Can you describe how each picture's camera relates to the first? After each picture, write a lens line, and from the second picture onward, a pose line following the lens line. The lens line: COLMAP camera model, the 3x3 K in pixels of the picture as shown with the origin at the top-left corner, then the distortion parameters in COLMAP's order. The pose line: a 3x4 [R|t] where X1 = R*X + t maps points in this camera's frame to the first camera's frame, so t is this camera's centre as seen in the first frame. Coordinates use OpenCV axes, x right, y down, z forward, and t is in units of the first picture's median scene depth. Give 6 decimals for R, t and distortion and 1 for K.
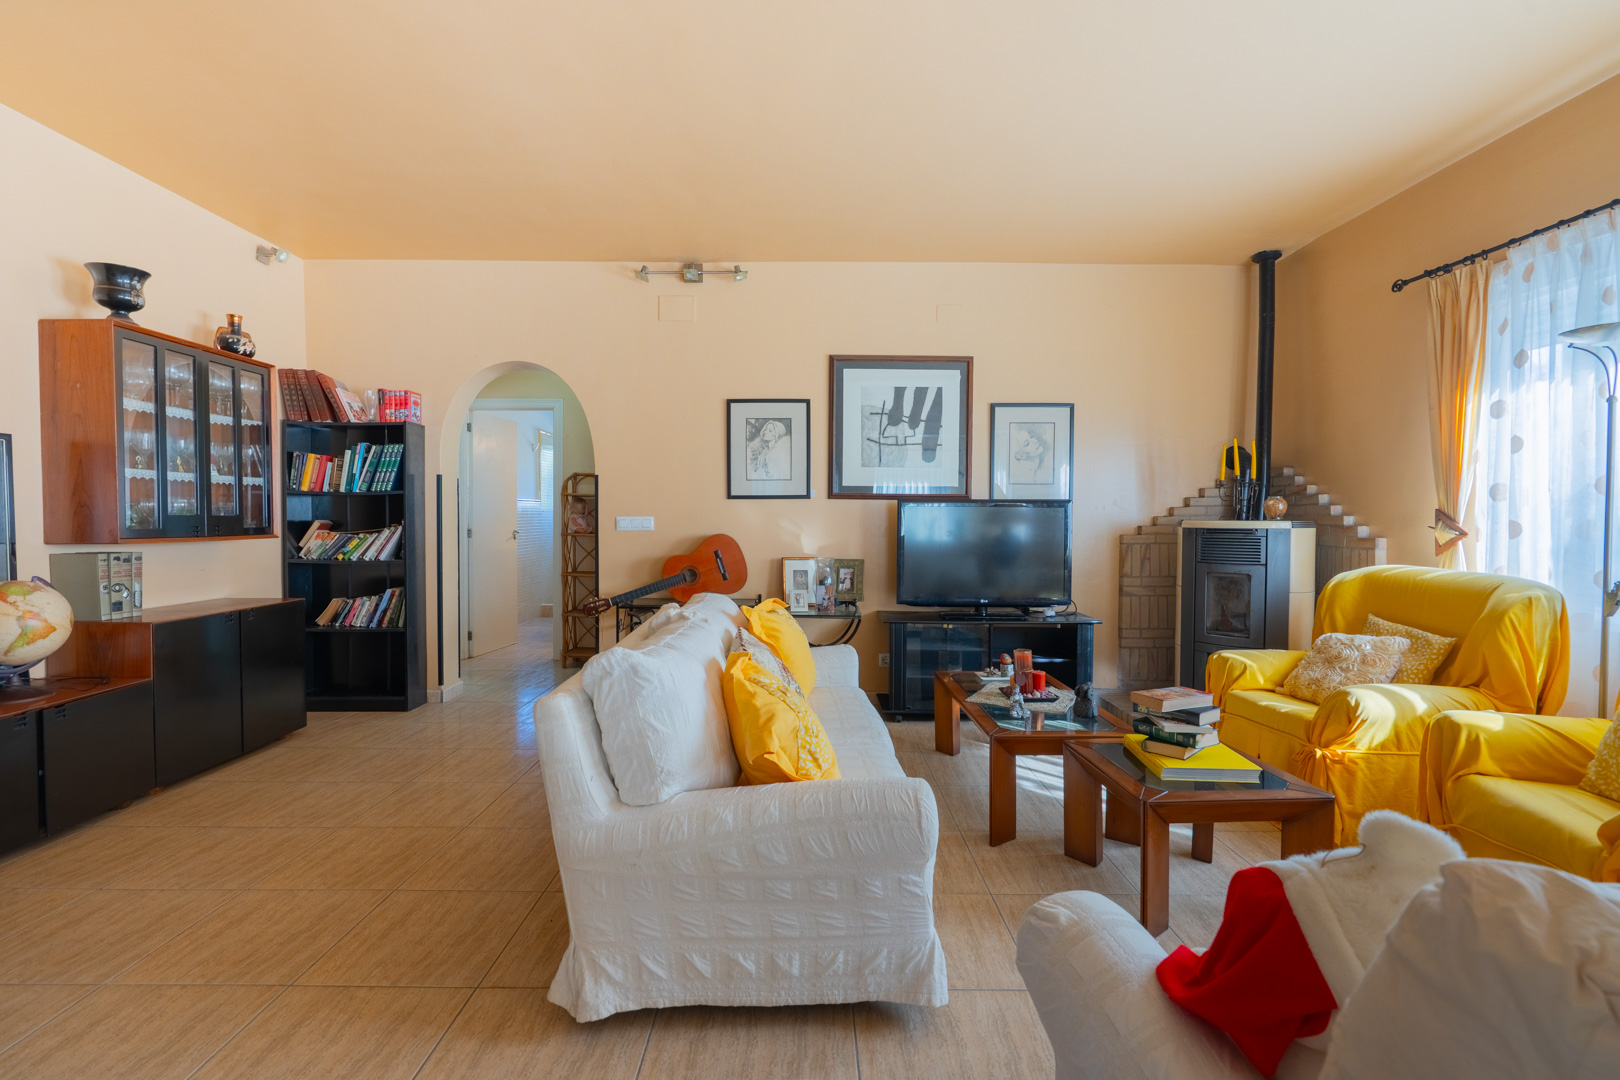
lens RADIAL K [[740.9, 0, 798.2], [0, 740.9, 533.3], [0, 0, 1]] dist [-0.004989, 0.002317]
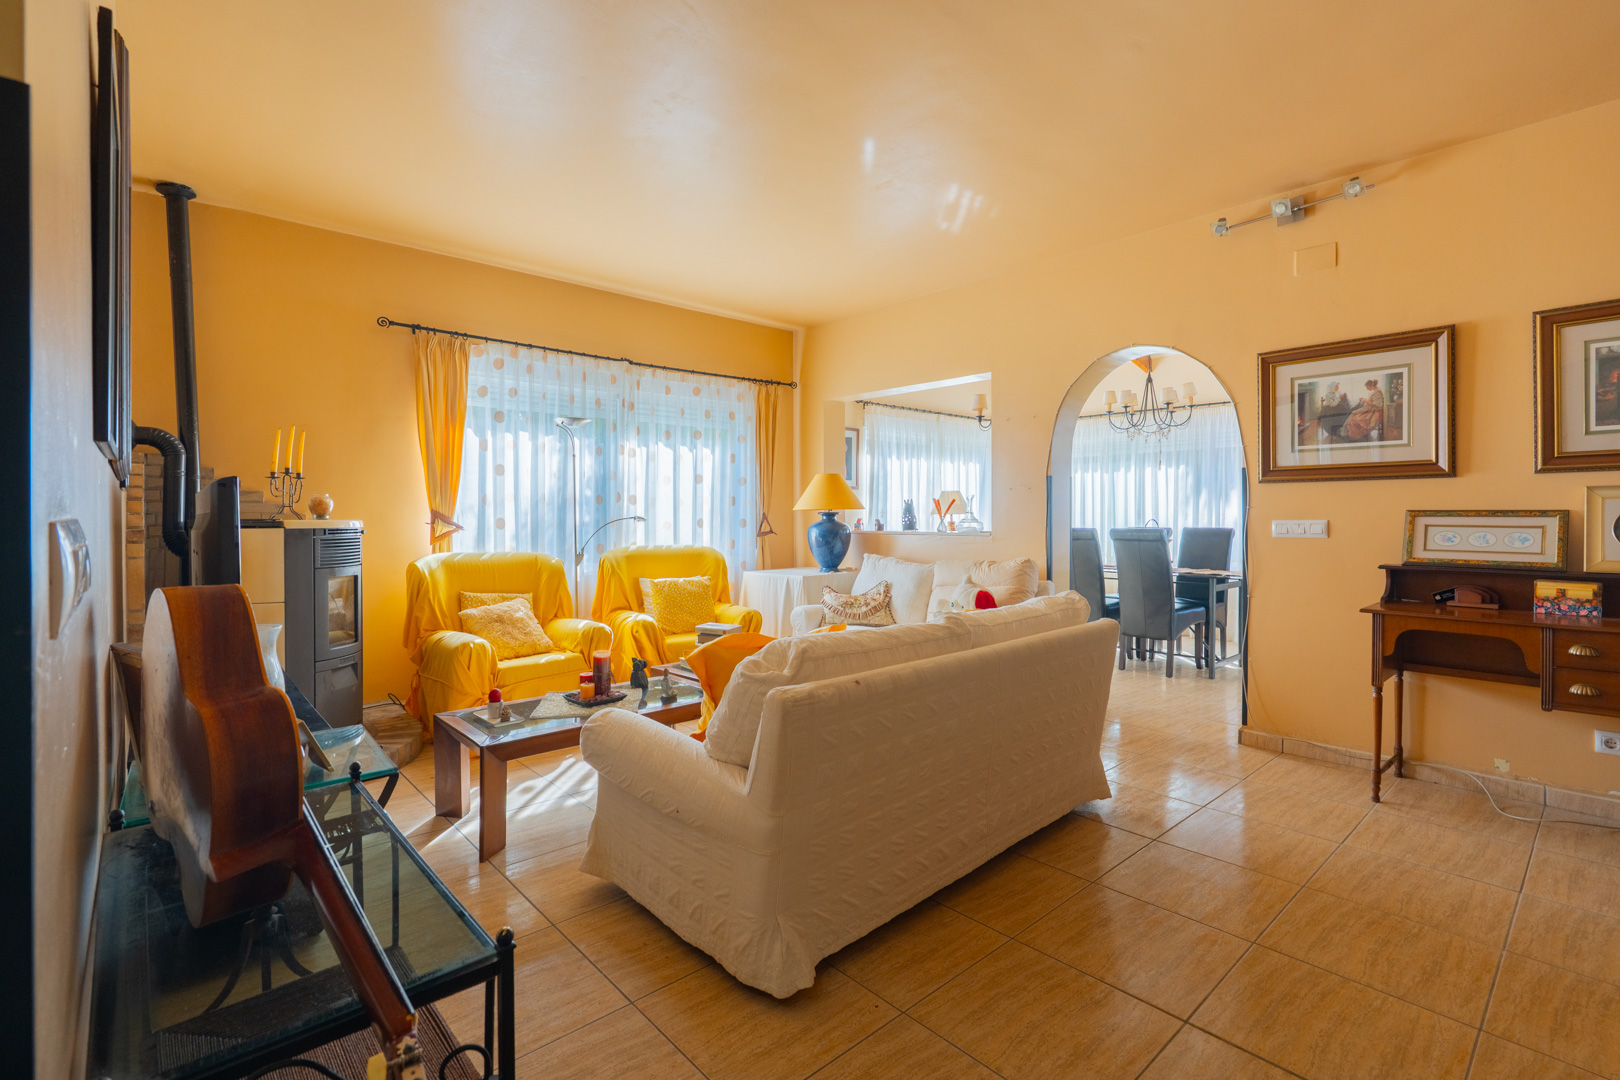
lens RADIAL K [[740.9, 0, 814.6], [0, 740.9, 524.2], [0, 0, 1]] dist [-0.004989, 0.002317]
pose [[-0.686536, -0.019123, 0.726844, -0.587555], [0.008446, 0.999377, 0.034271, -0.046649], [-0.727046, 0.029668, -0.685947, 1.433002]]
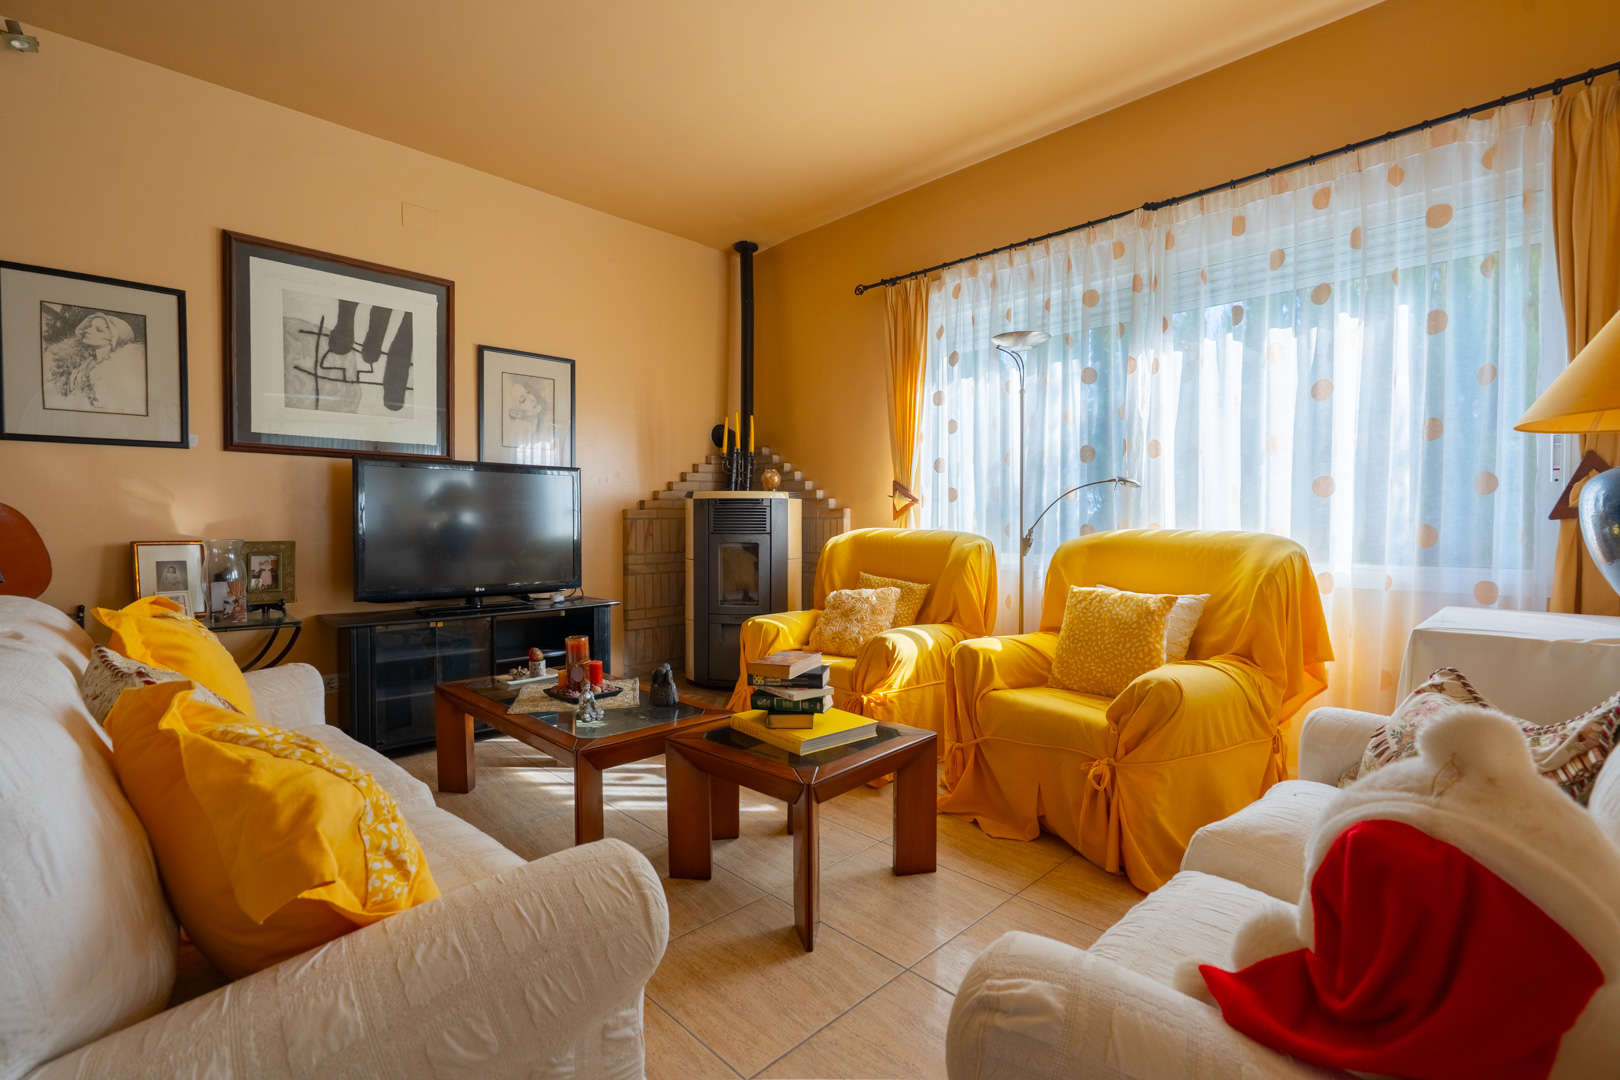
lens RADIAL K [[740.9, 0, 811.3], [0, 740.9, 532.1], [0, 0, 1]] dist [-0.004989, 0.002317]
pose [[0.708604, -0.013142, 0.705484, -0.075531], [0.016621, 0.999860, 0.001932, 0.046349], [-0.705411, 0.010357, 0.708723, 0.251536]]
